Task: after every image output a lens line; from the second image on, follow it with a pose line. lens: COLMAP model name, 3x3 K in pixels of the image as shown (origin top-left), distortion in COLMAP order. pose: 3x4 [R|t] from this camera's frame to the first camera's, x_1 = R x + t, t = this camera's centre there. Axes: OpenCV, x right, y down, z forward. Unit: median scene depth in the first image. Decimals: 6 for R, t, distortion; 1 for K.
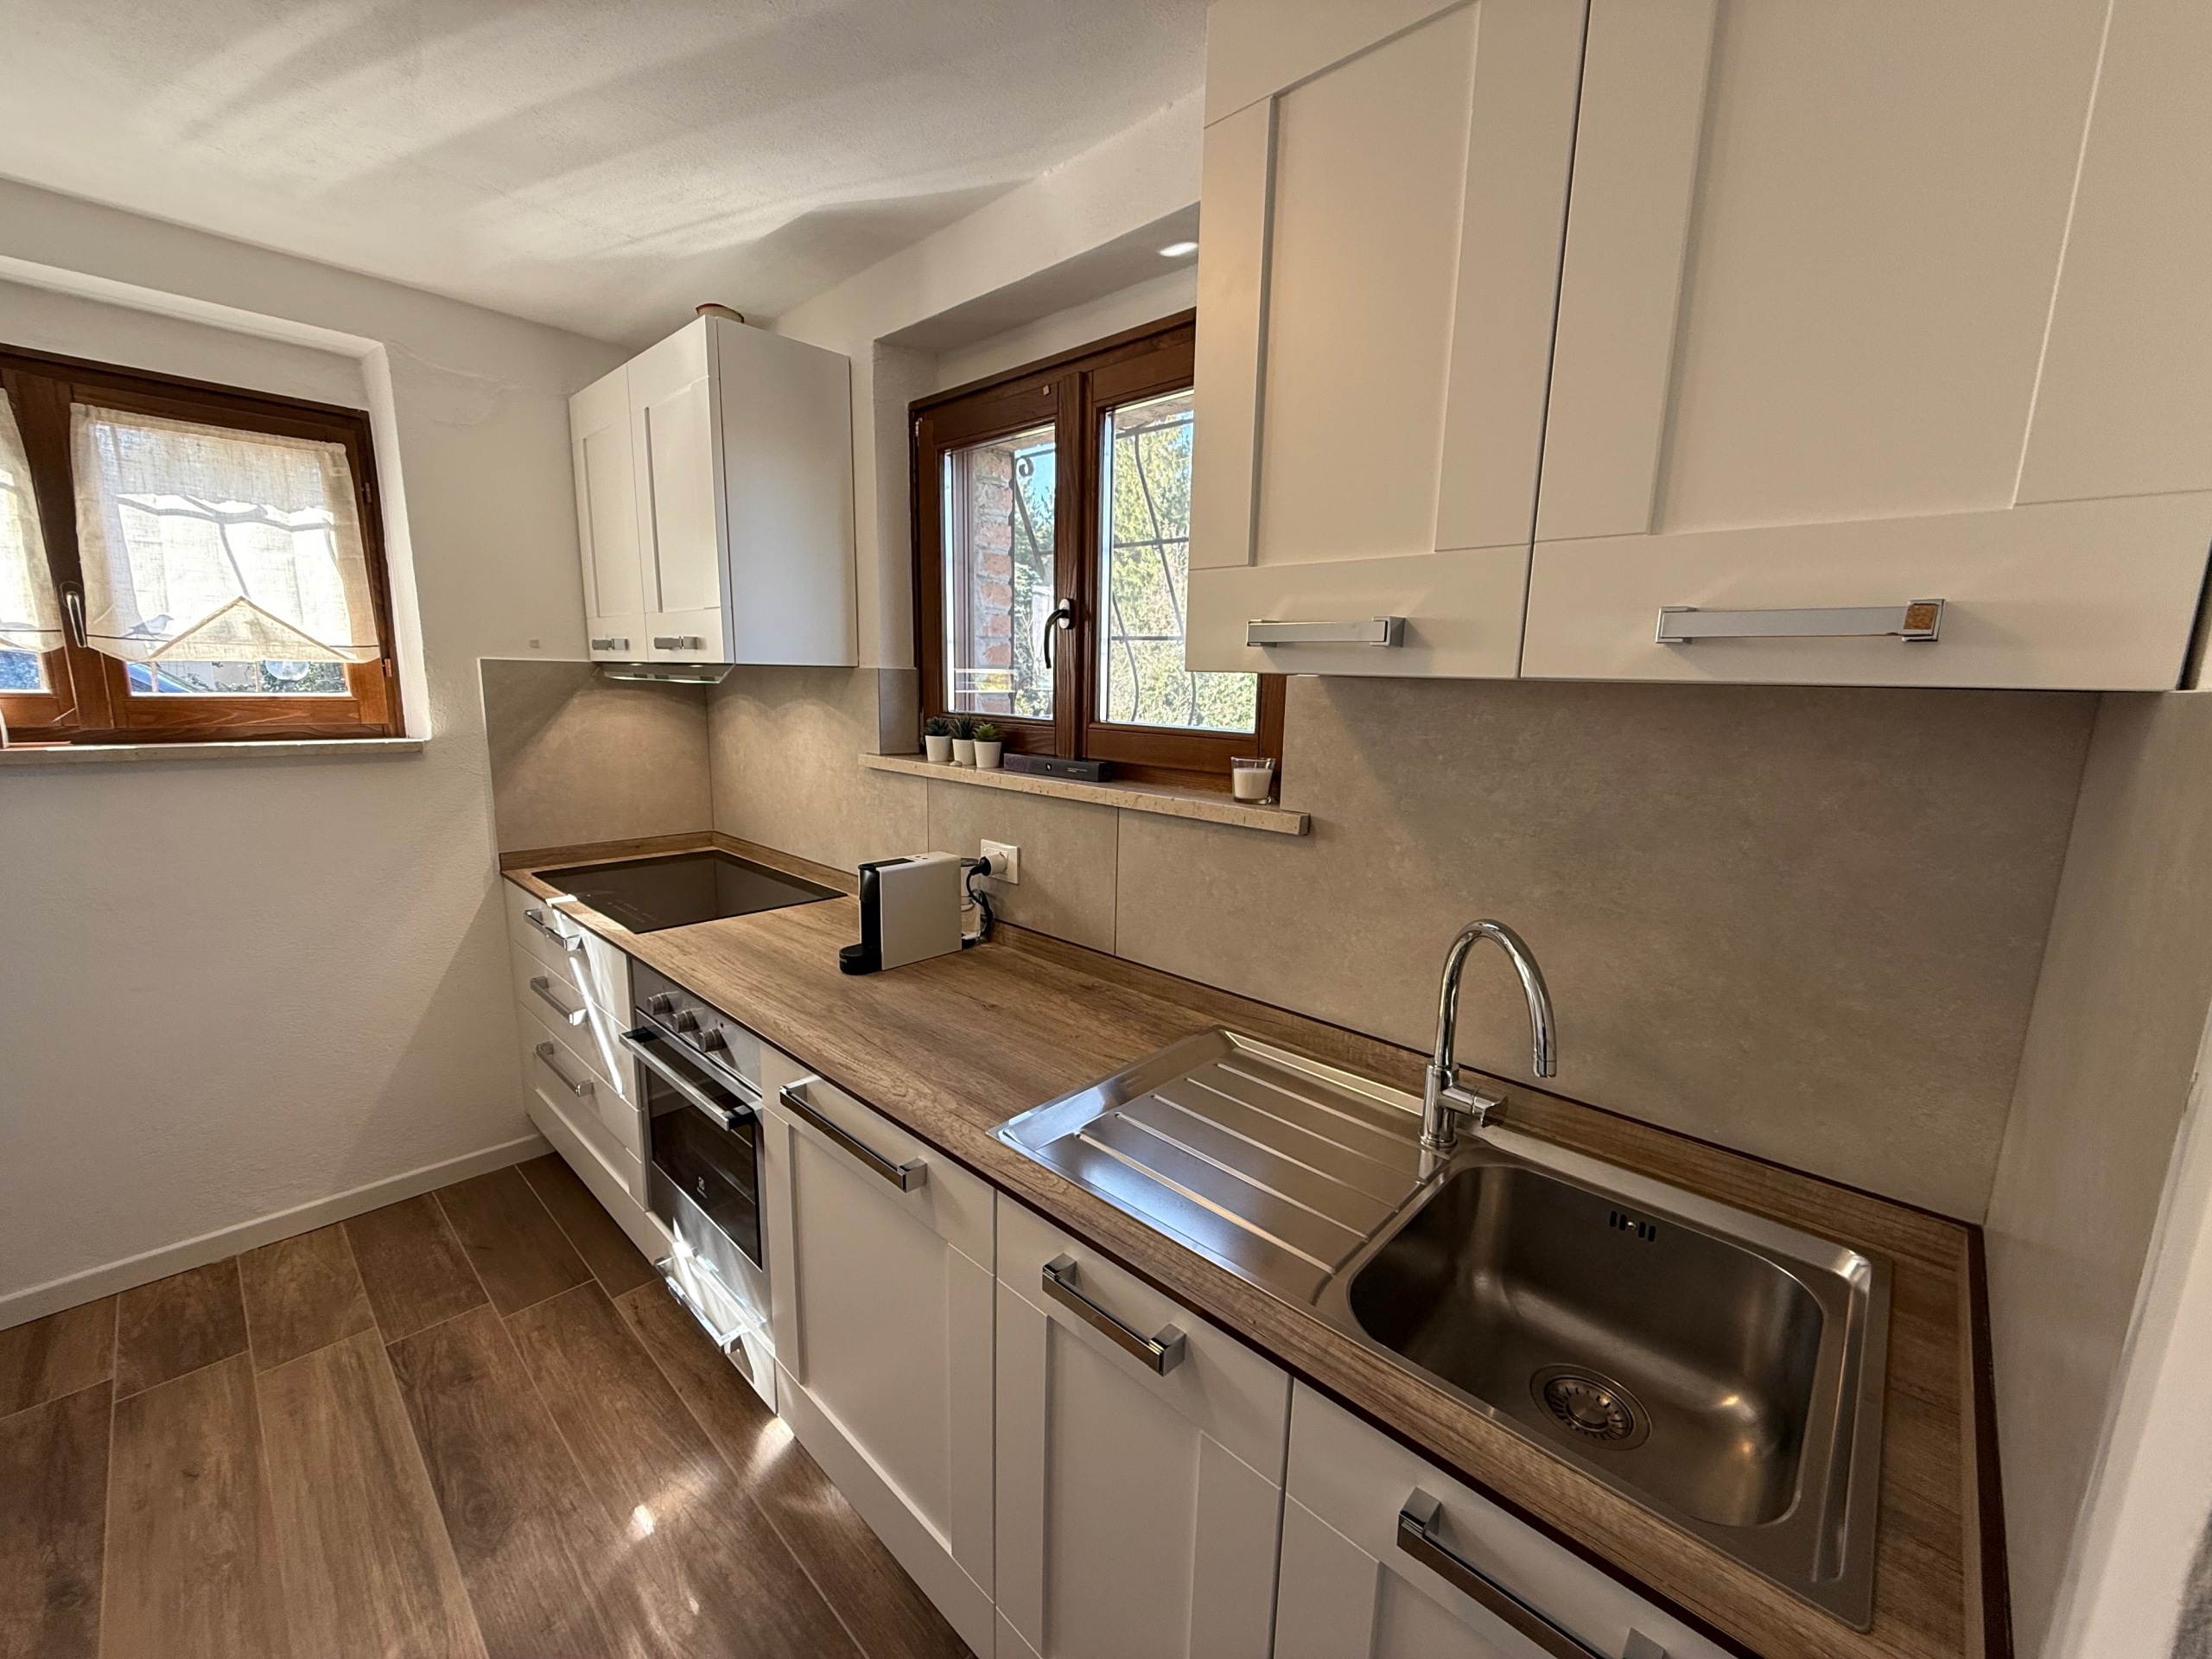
lens RADIAL K [[878.9, 0, 1103.4], [0, 878.9, 831.1], [0, 0, 1]] dist [-0.000256, 0.000141]
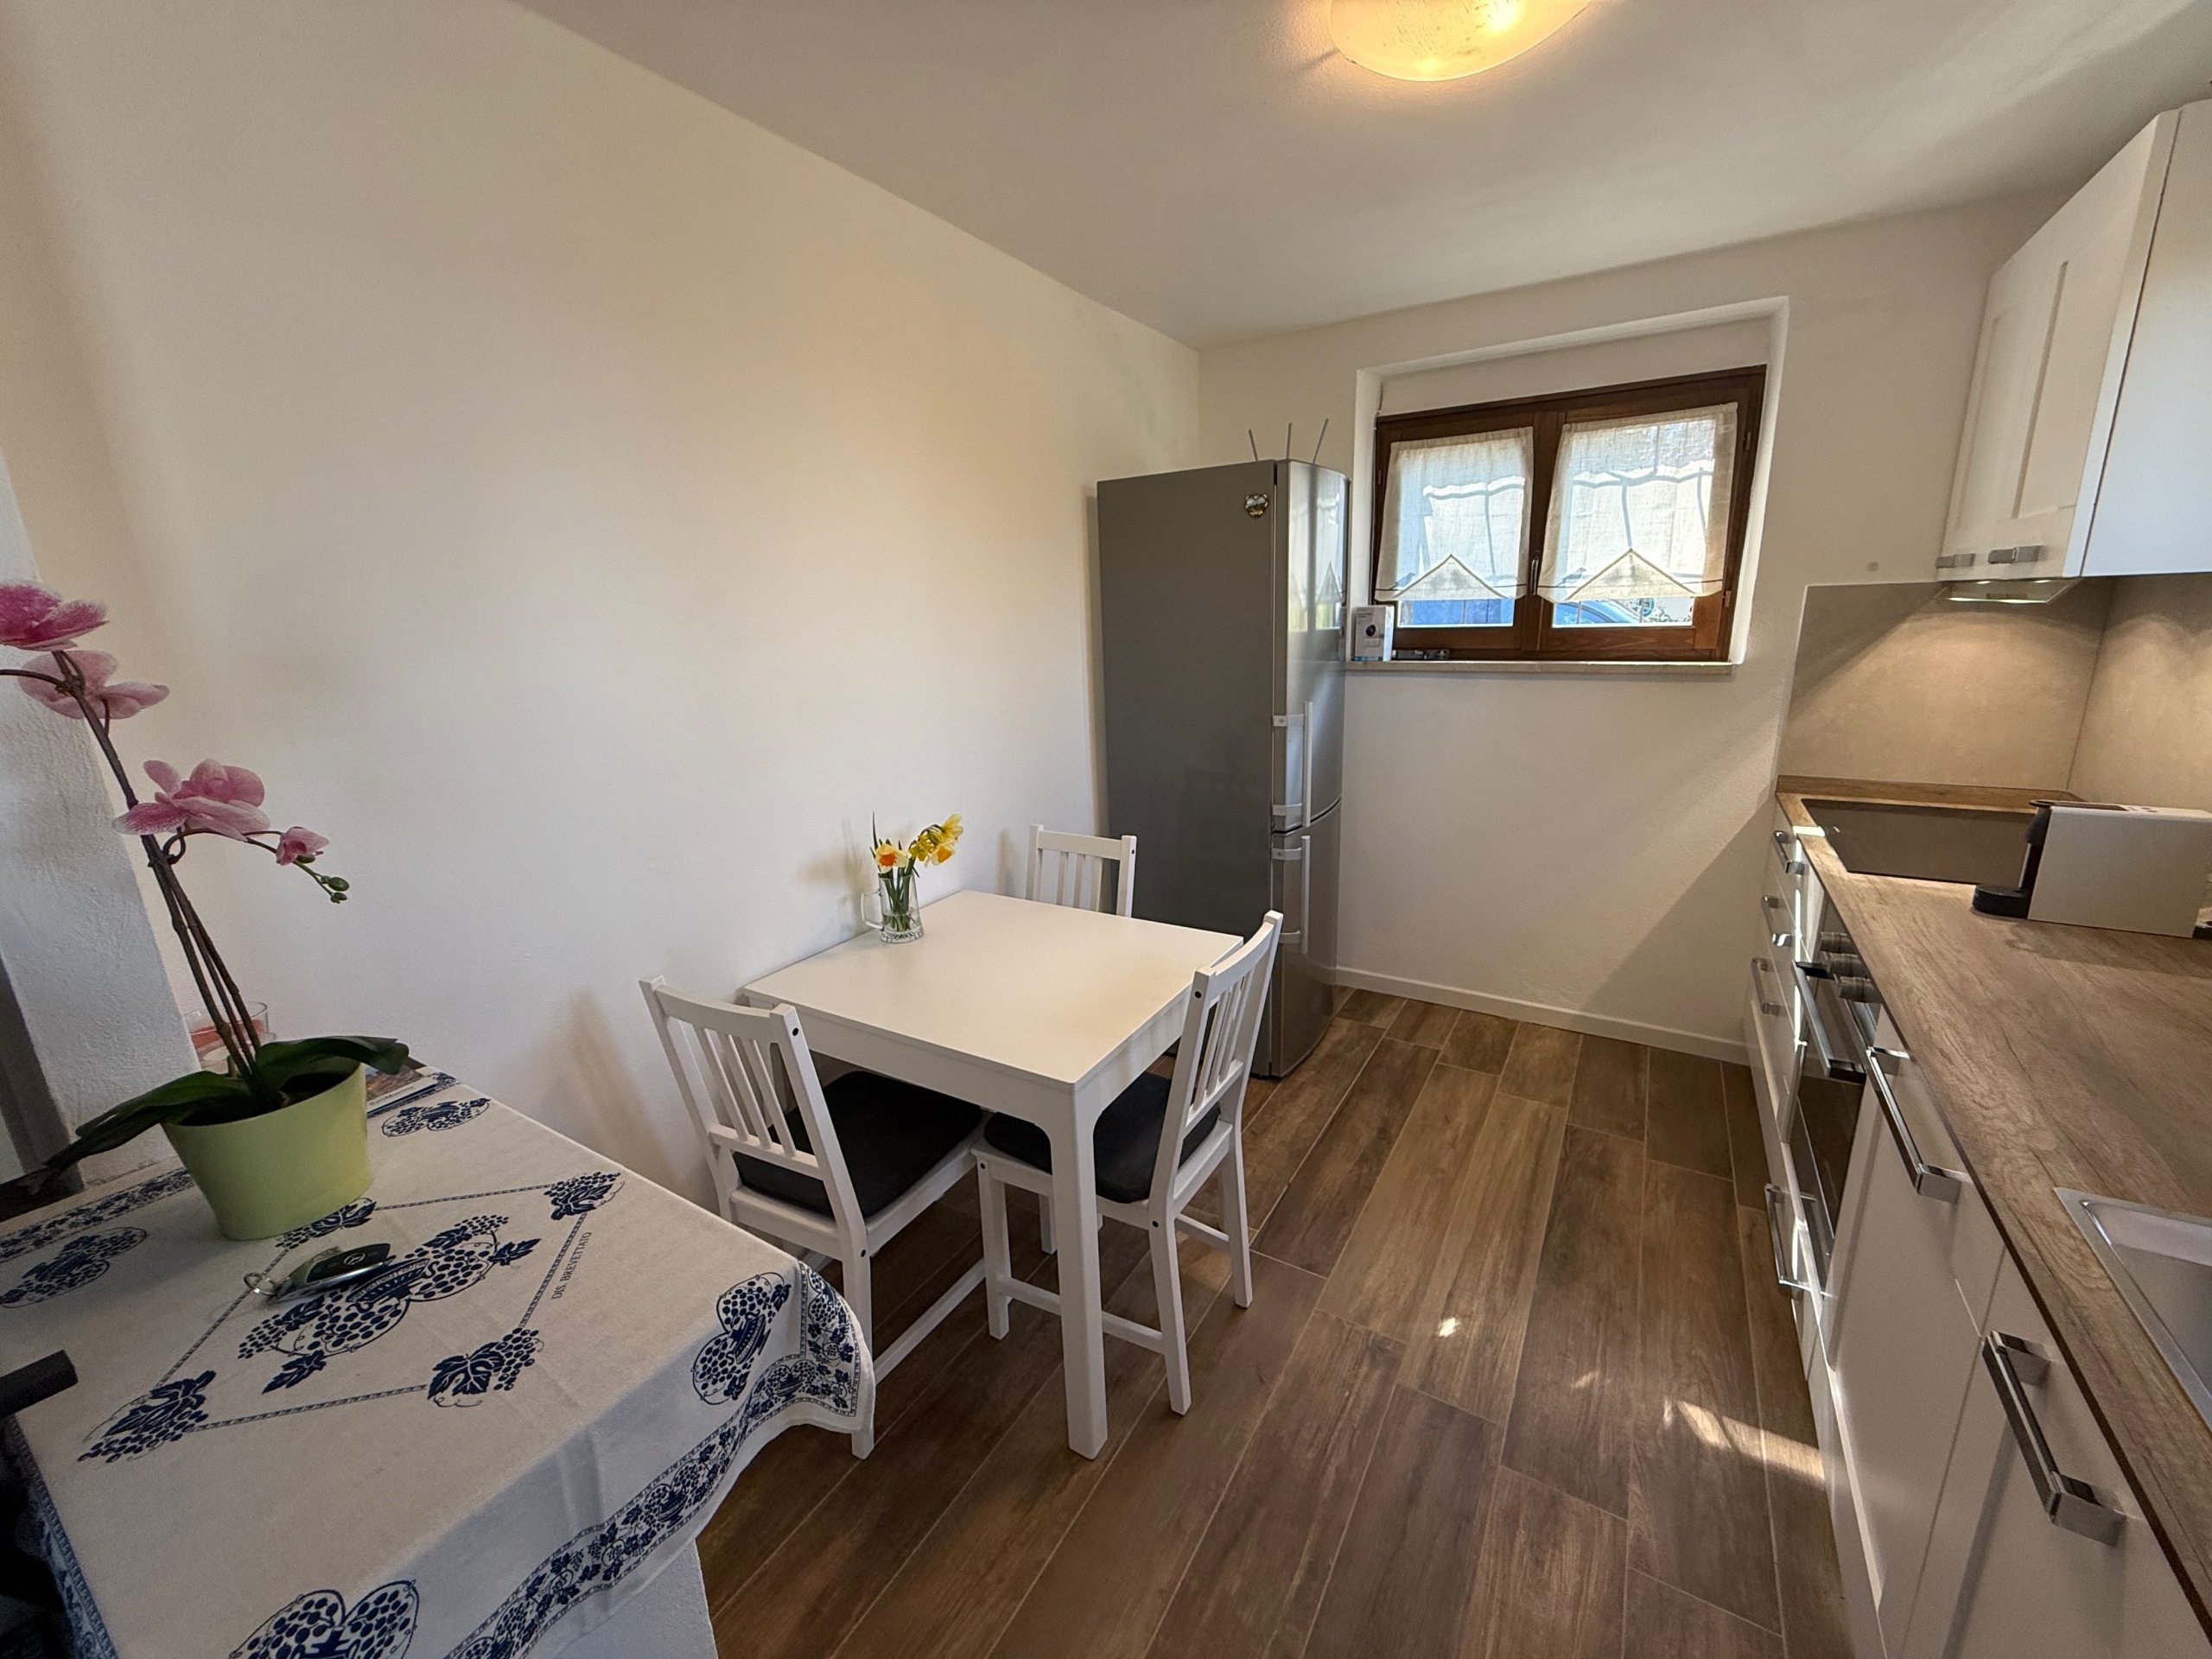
lens RADIAL K [[880.4, 0, 1103.8], [0, 880.4, 830.7], [0, 0, 1]] dist [-0.000265, 0.000145]
pose [[0.198551, 0.209667, -0.957401, 0.228308], [-0.131644, 0.973703, 0.185935, 0.000858], [0.971209, 0.089119, 0.220932, -0.010611]]
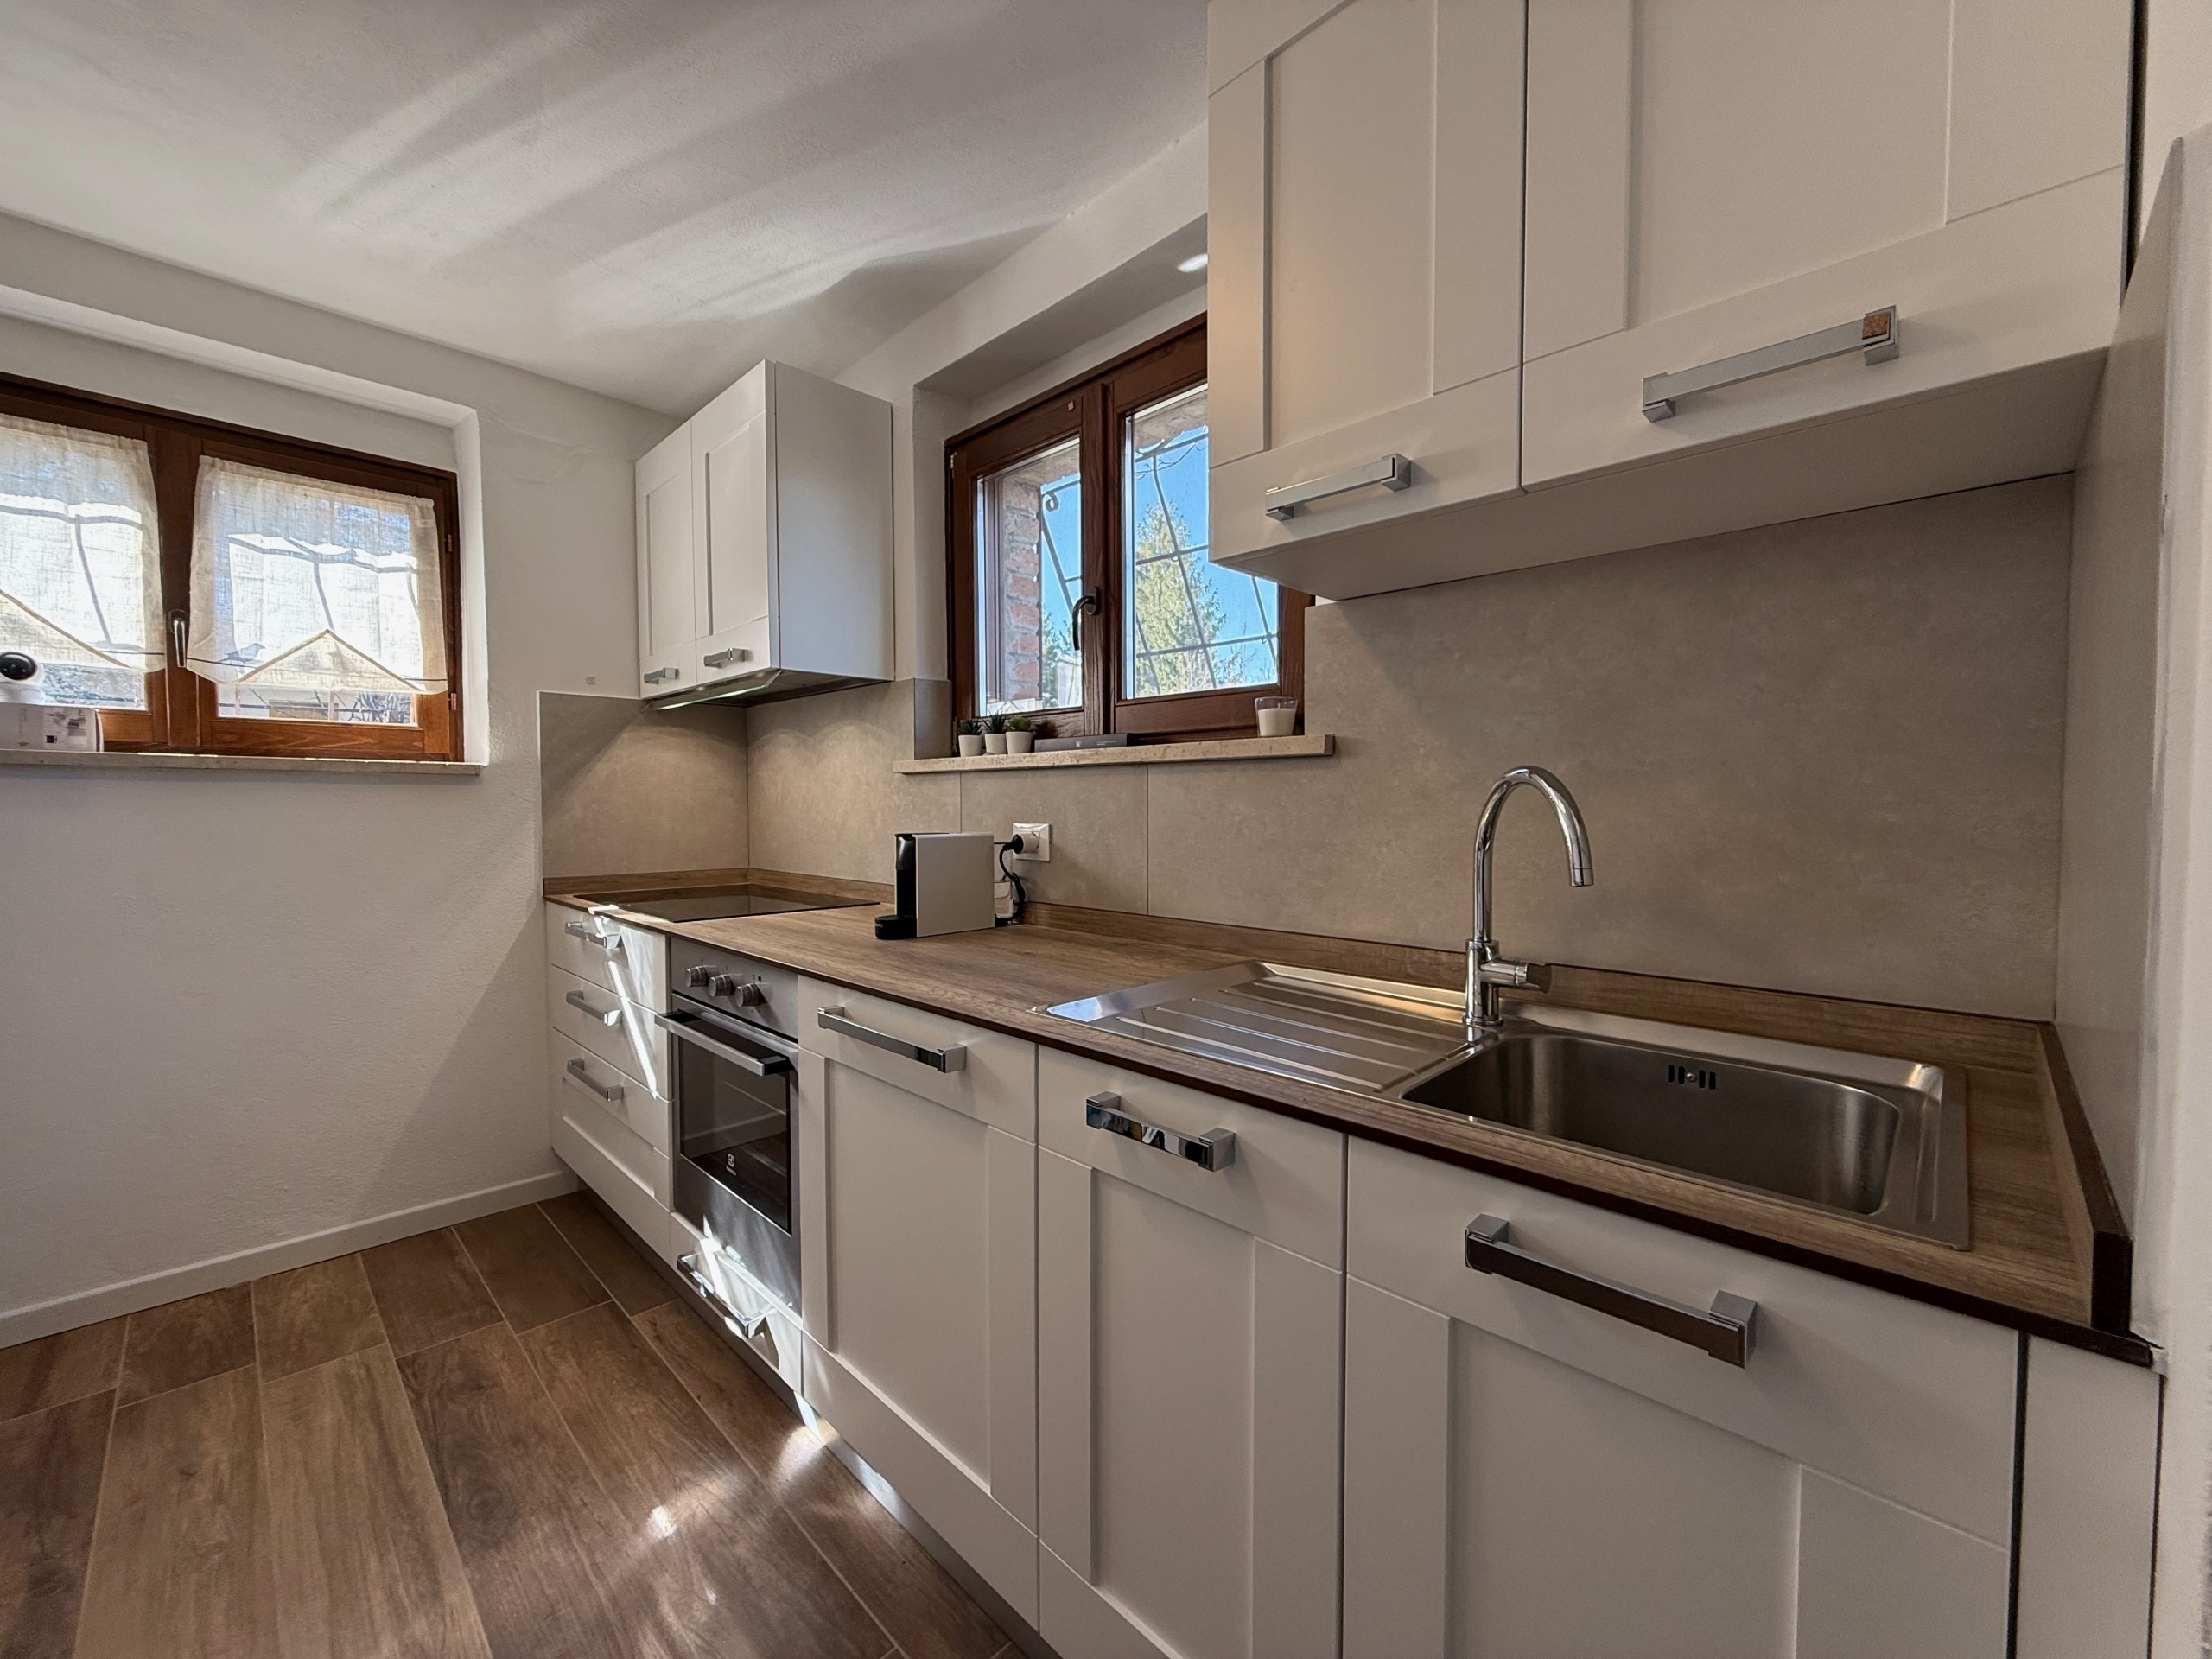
lens RADIAL K [[880.4, 0, 1103.8], [0, 880.4, 830.7], [0, 0, 1]] dist [-0.000265, 0.000145]
pose [[0.999443, -0.023110, -0.024095, -0.009539], [0.019449, 0.989614, -0.142429, 0.171759], [0.027137, 0.141881, 0.989512, -0.010016]]
